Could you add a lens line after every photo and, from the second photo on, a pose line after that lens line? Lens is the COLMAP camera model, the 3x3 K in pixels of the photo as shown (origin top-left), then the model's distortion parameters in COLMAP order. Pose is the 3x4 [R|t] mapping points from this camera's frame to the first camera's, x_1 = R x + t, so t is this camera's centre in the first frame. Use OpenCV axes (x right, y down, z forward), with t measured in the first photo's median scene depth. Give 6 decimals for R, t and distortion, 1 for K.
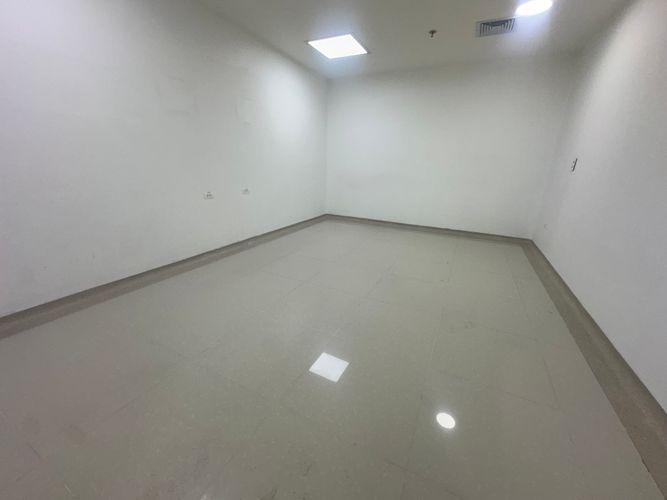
lens RADIAL K [[267.0, 0, 333.5], [0, 267.0, 250.0], [0, 0, 1]] dist [-0.000538, -0.000004]
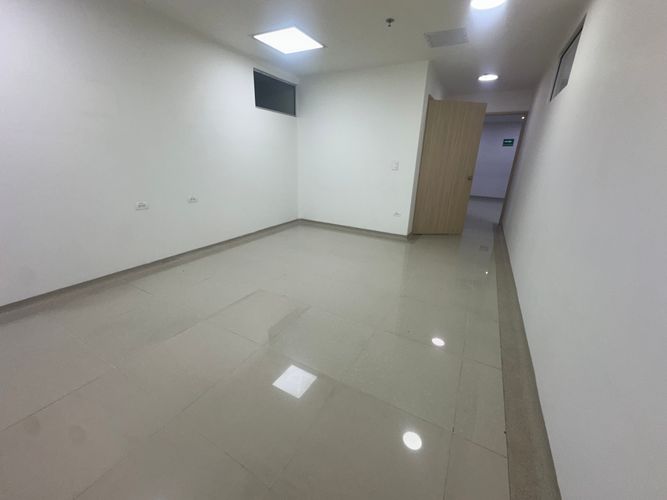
lens RADIAL K [[269.1, 0, 332.2], [0, 269.1, 248.4], [0, 0, 1]] dist [-0.000314, -0.000056]
pose [[0.997114, 0.035848, -0.066915, 0.178272], [-0.034122, 0.999059, 0.026757, -0.070162], [0.067811, -0.024397, 0.997400, 0.069799]]
